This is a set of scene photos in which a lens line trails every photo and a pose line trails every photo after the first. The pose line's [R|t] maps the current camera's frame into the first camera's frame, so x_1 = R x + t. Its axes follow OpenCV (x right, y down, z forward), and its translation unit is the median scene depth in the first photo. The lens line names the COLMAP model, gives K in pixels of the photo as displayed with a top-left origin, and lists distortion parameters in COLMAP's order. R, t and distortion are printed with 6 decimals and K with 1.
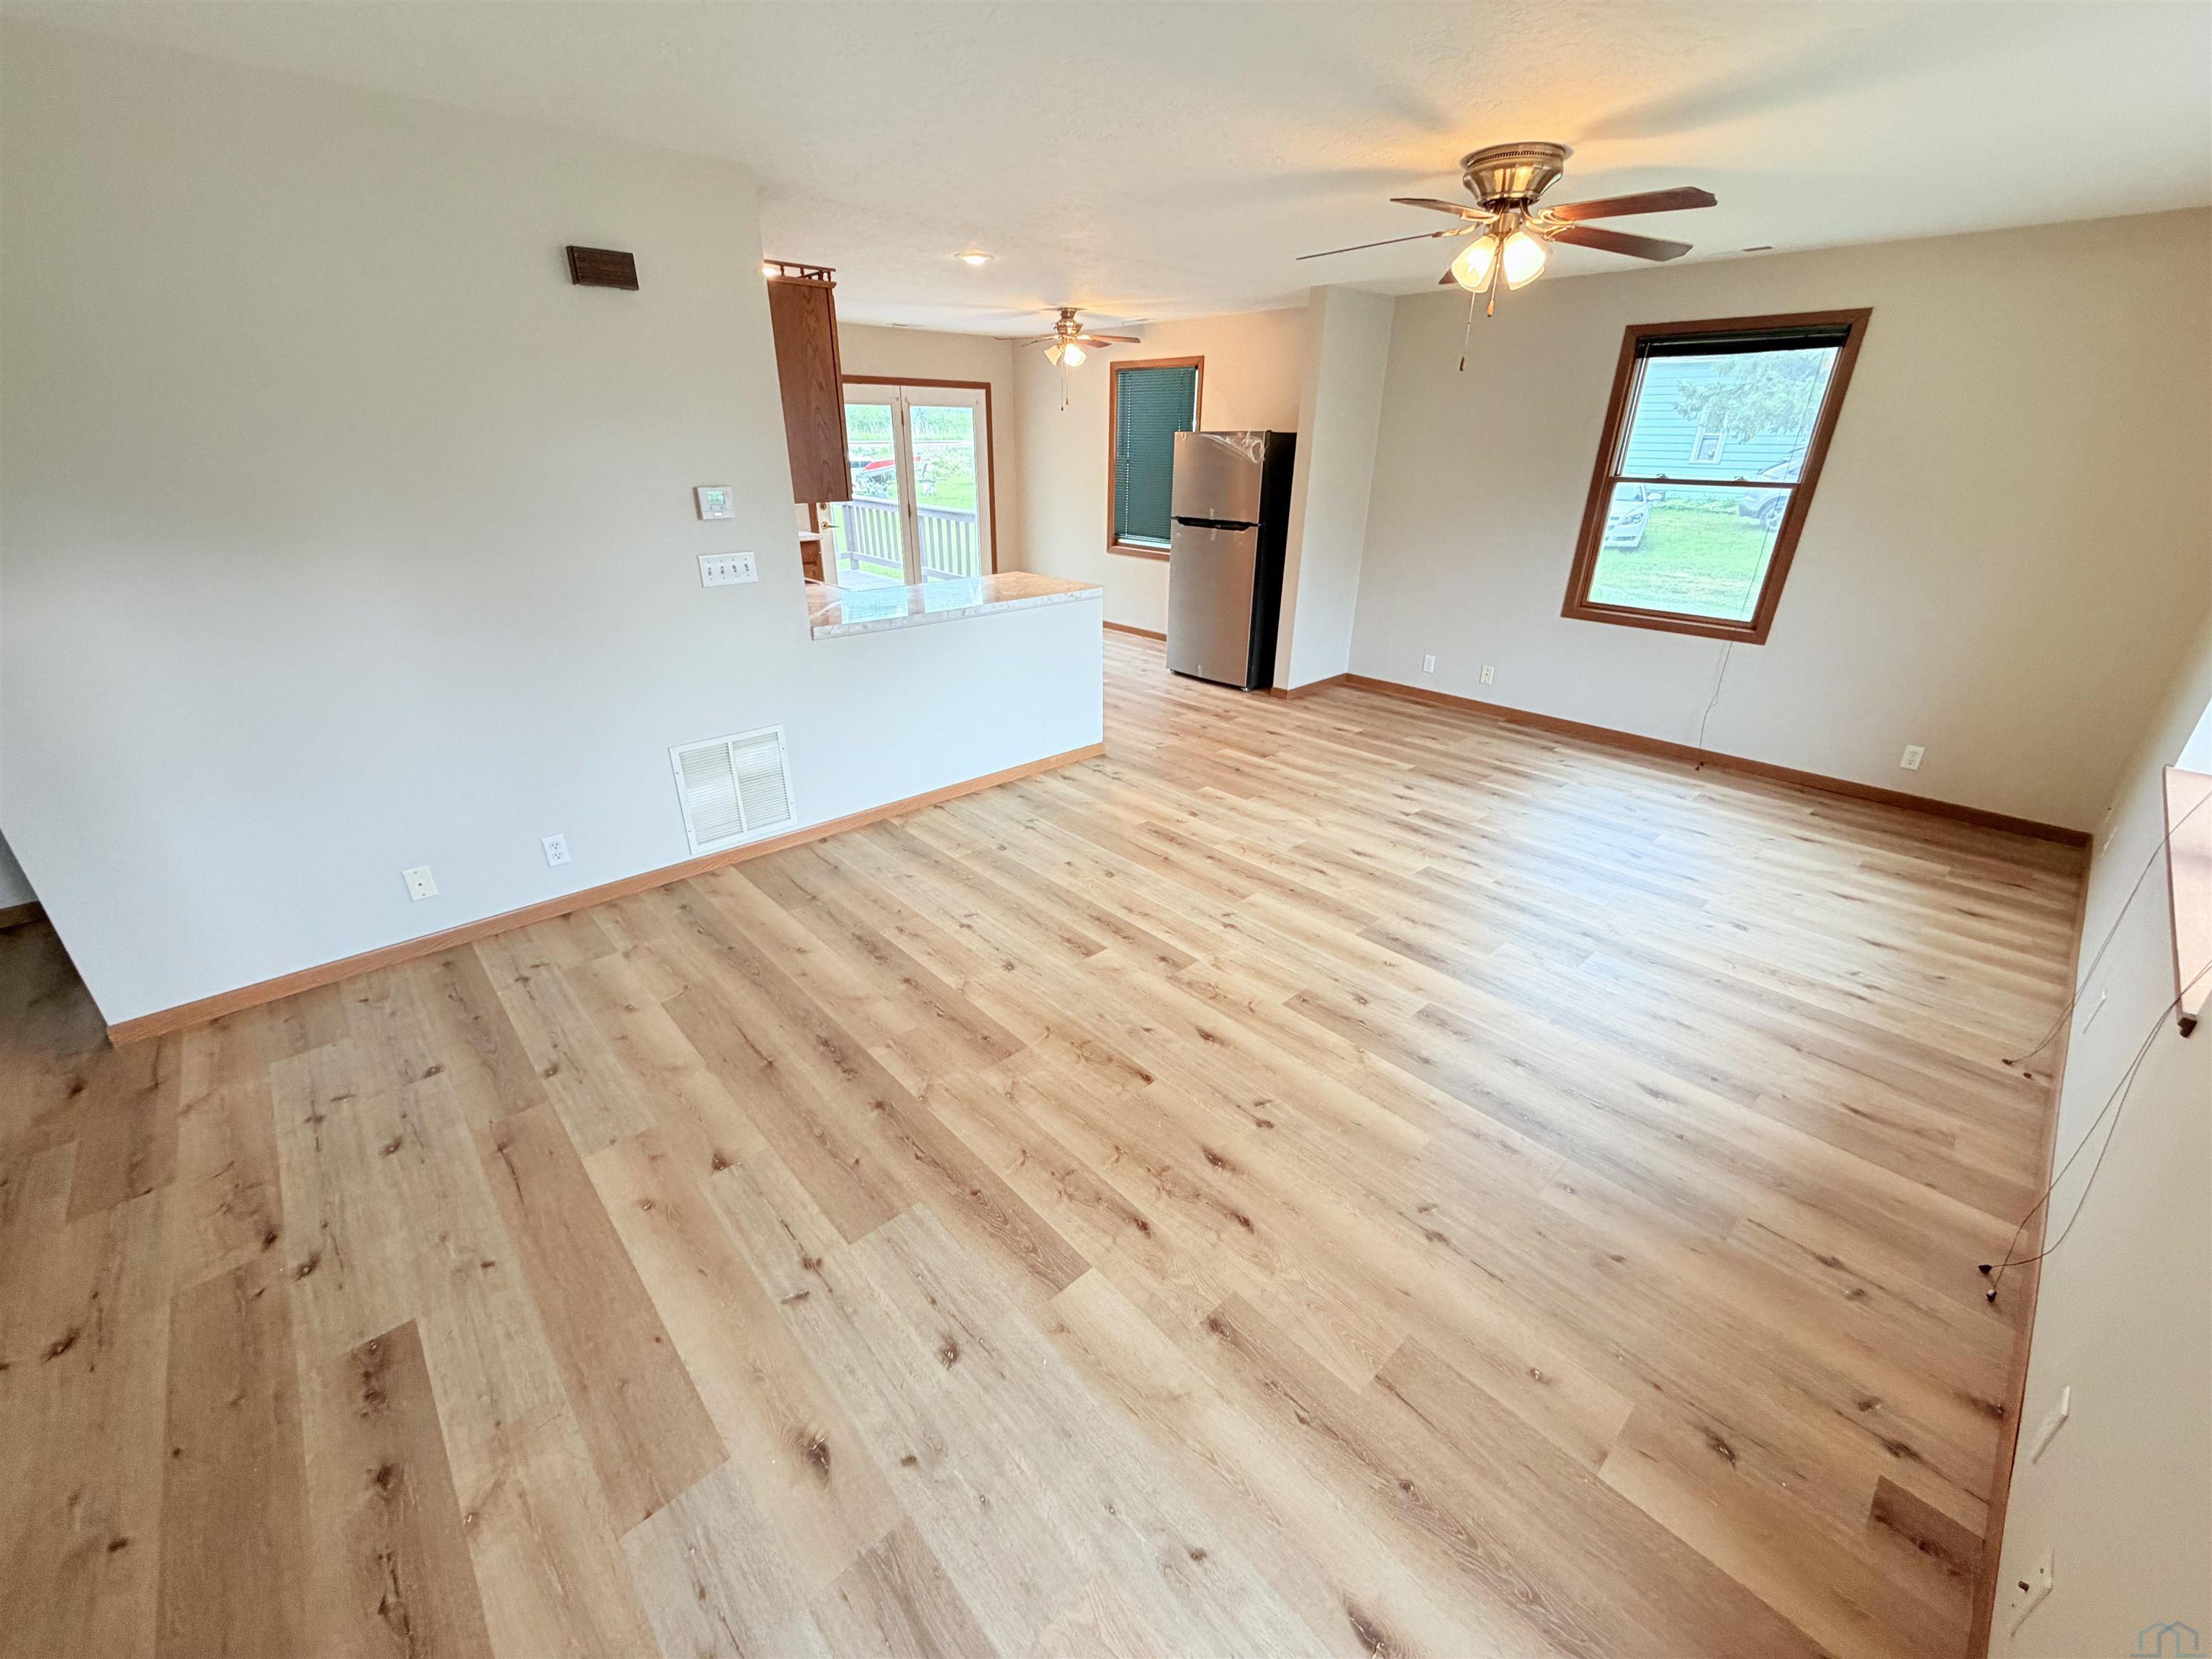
lens RADIAL K [[884.5, 0, 1099.0], [0, 884.5, 820.5], [0, 0, 1]] dist [-0.001518, -0.000117]
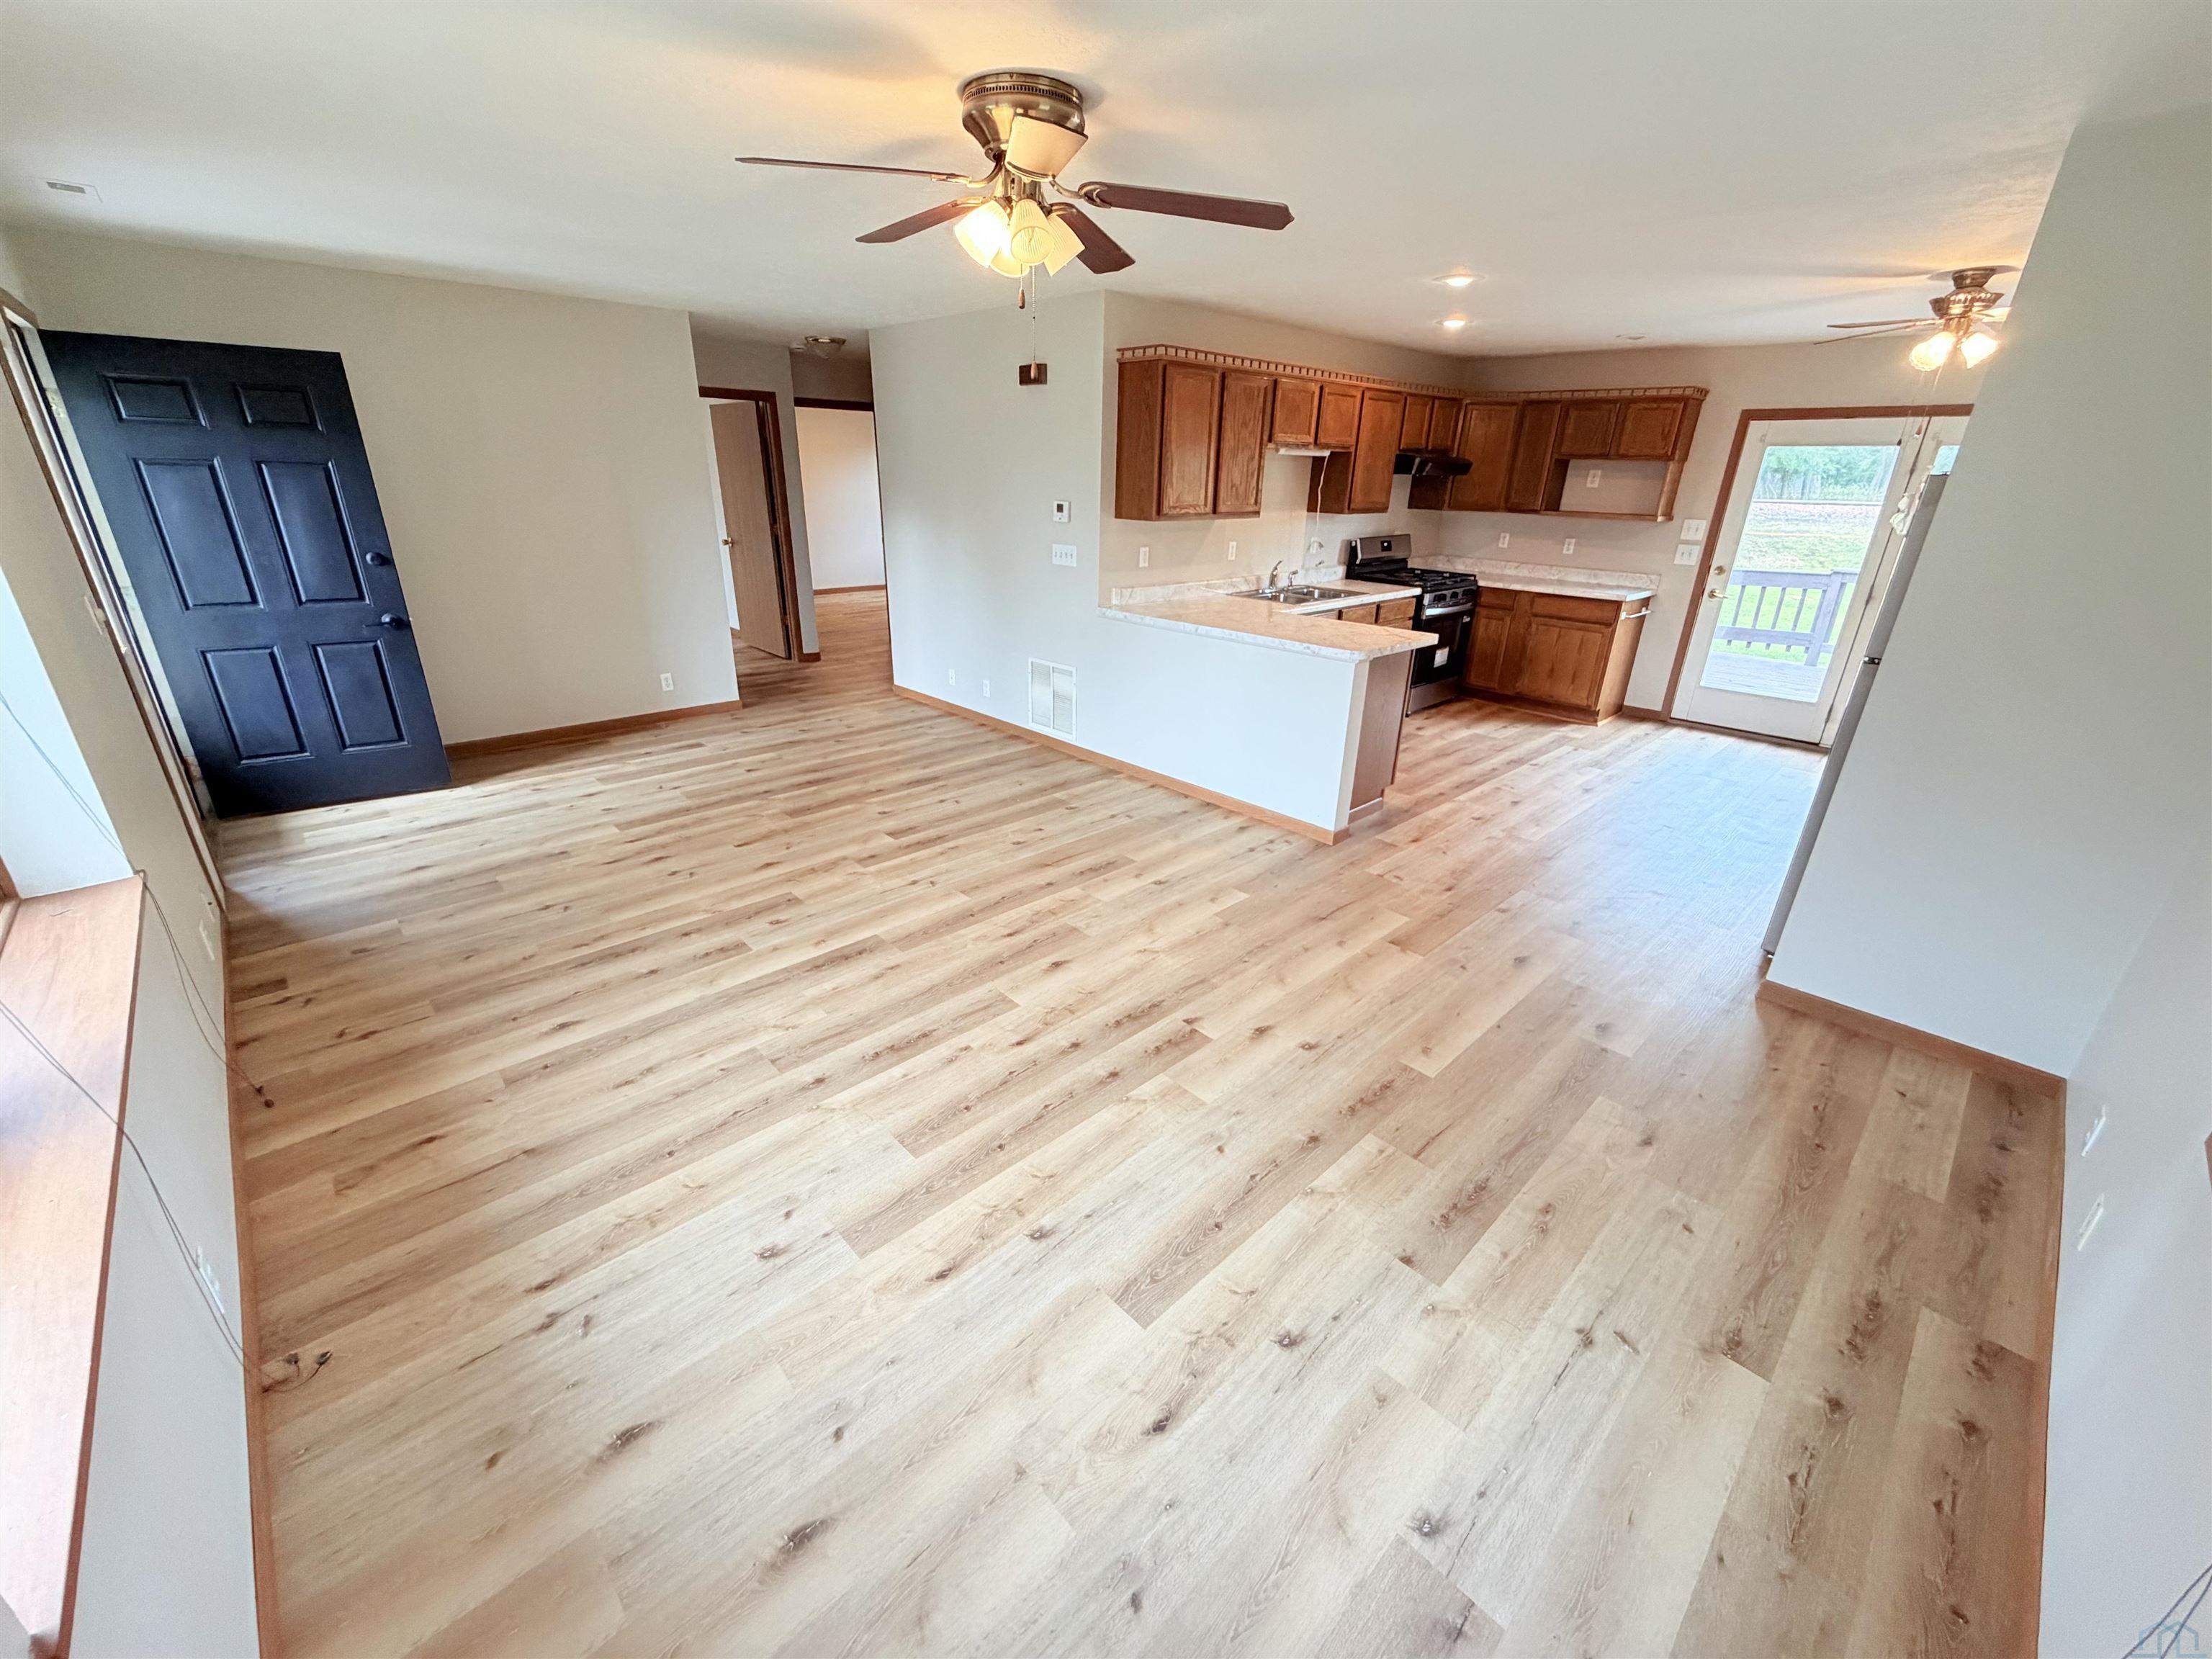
lens RADIAL K [[884.5, 0, 1099.0], [0, 884.5, 820.5], [0, 0, 1]] dist [-0.001518, -0.000117]
pose [[0.014123, 0.364073, -0.931263, 1.243032], [-0.418490, 0.848012, 0.325180, -0.442411], [0.908111, 0.385132, 0.164337, 1.040276]]
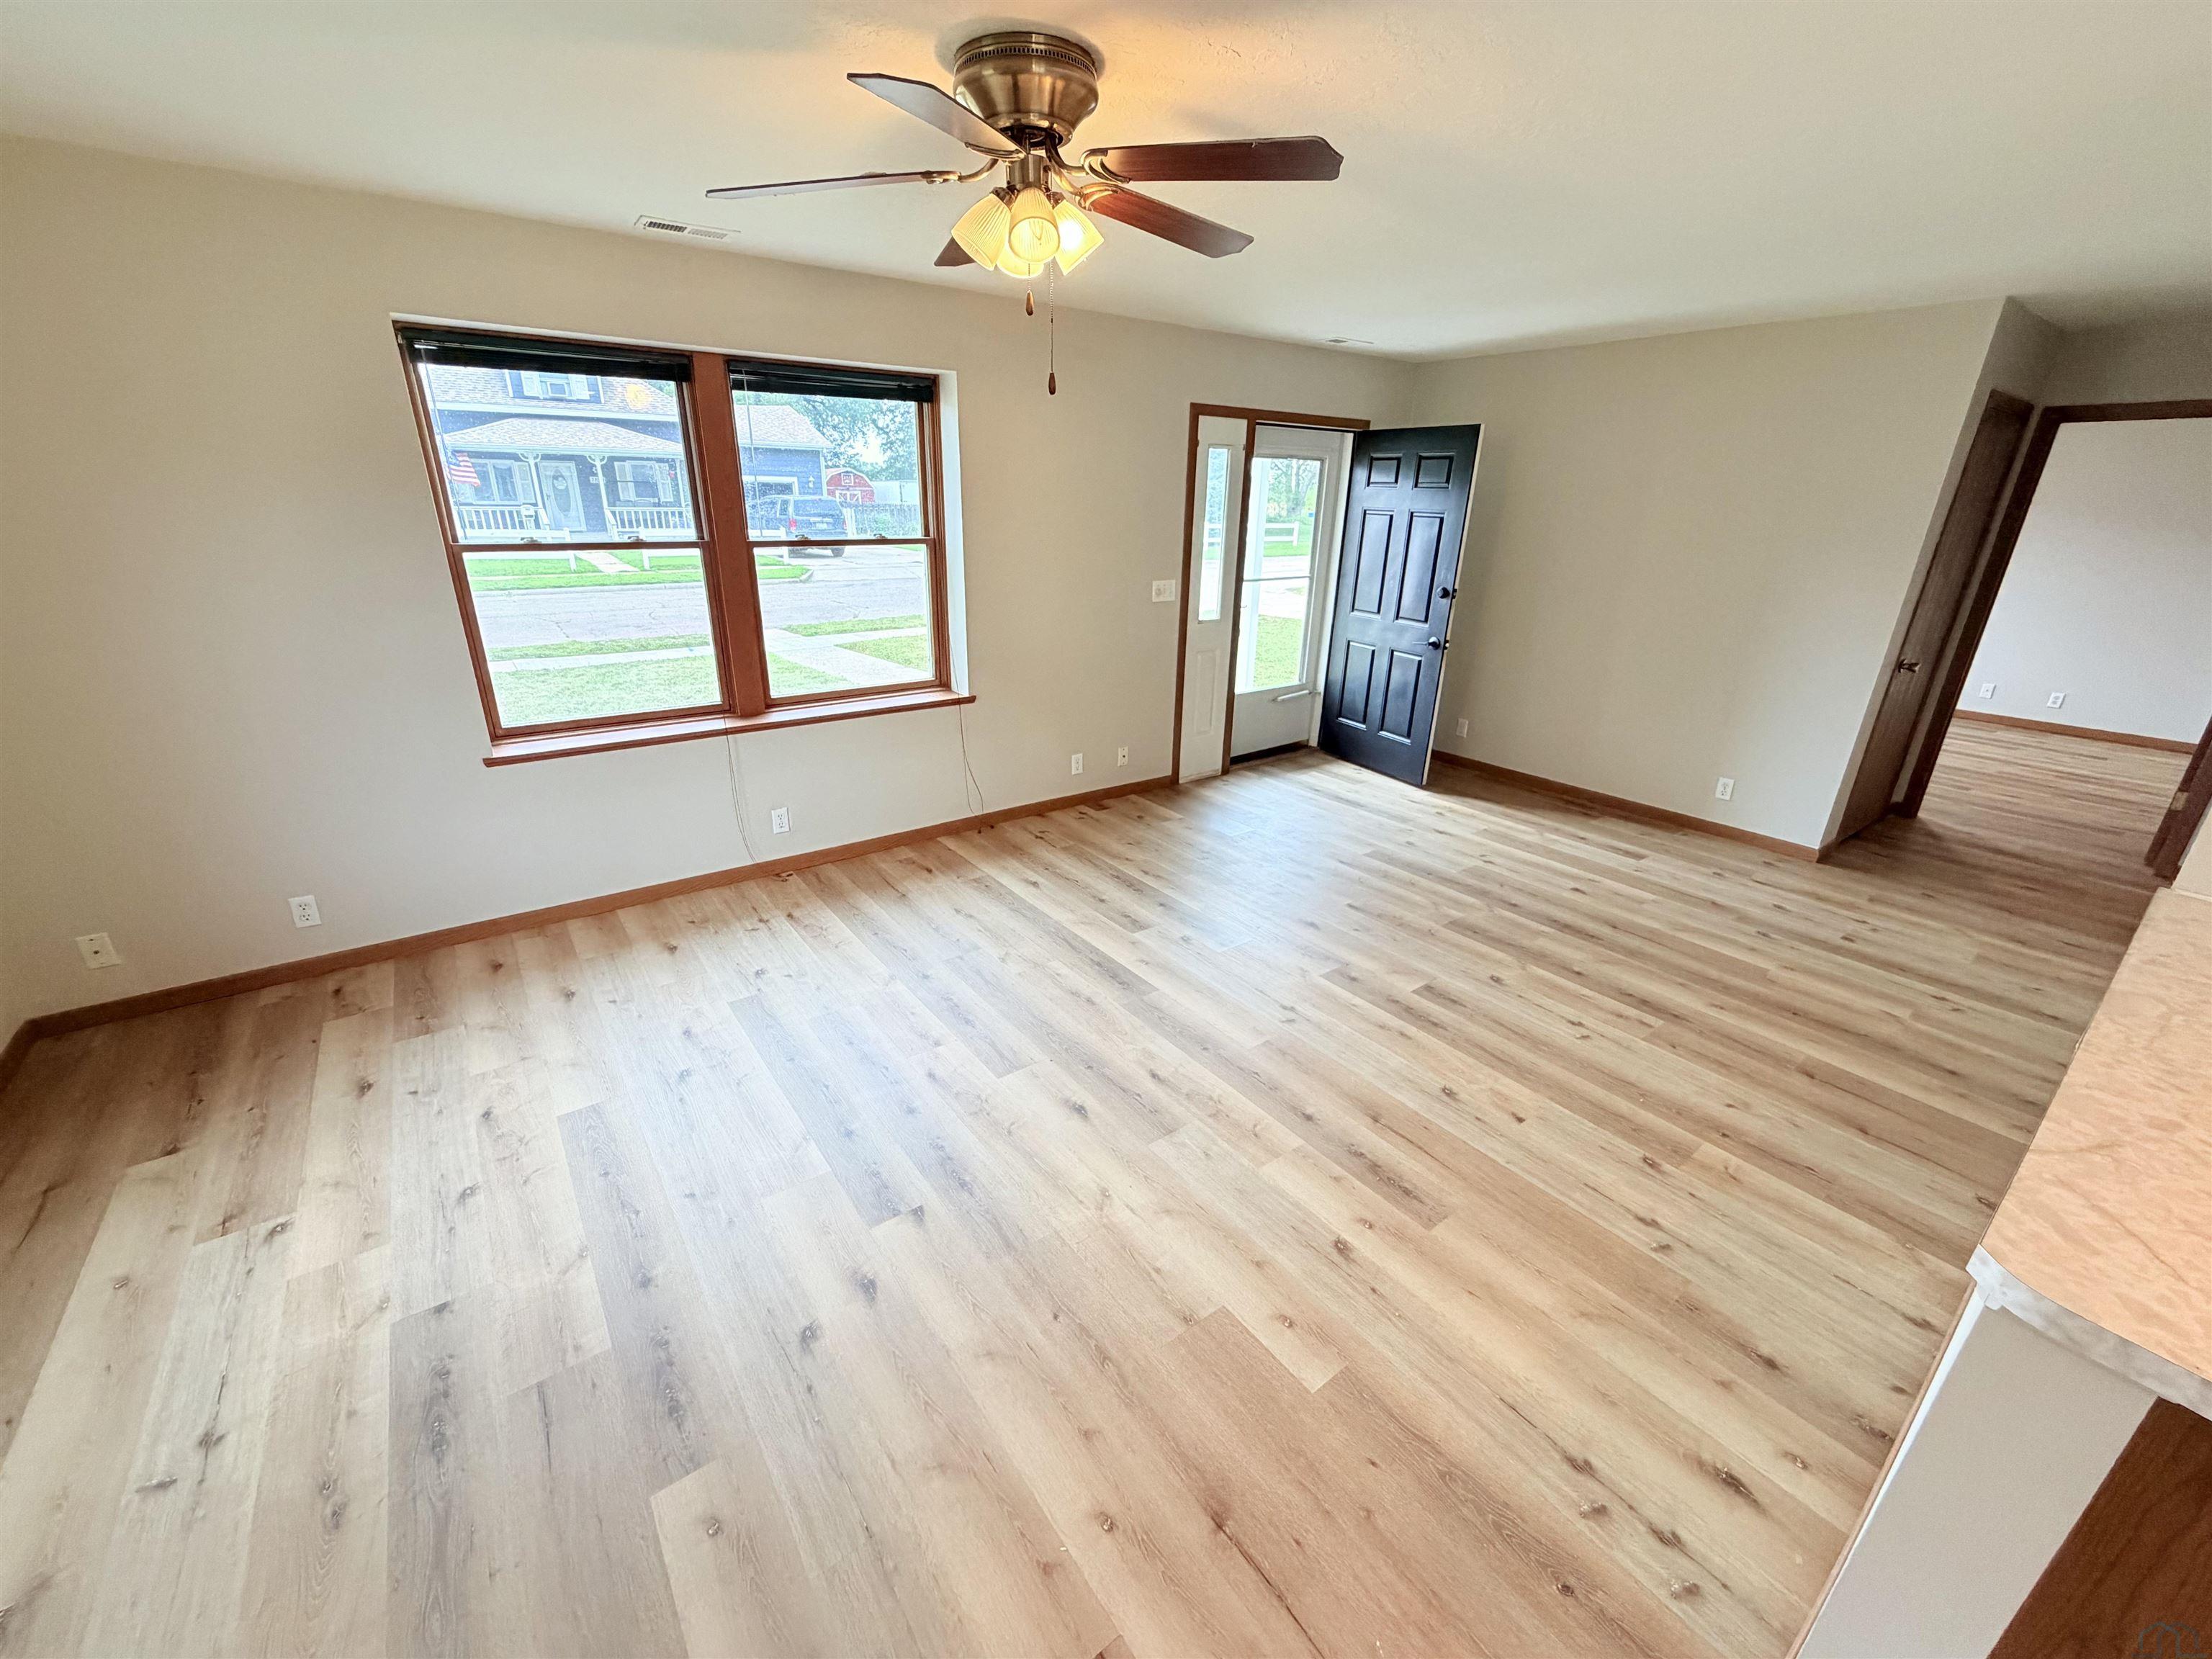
lens RADIAL K [[884.5, 0, 1099.0], [0, 884.5, 820.5], [0, 0, 1]] dist [-0.001518, -0.000117]
pose [[-0.993966, -0.062377, 0.090229, 0.286862], [0.017263, 0.723370, 0.690244, -0.706762], [-0.108324, 0.687637, -0.717929, 1.624969]]
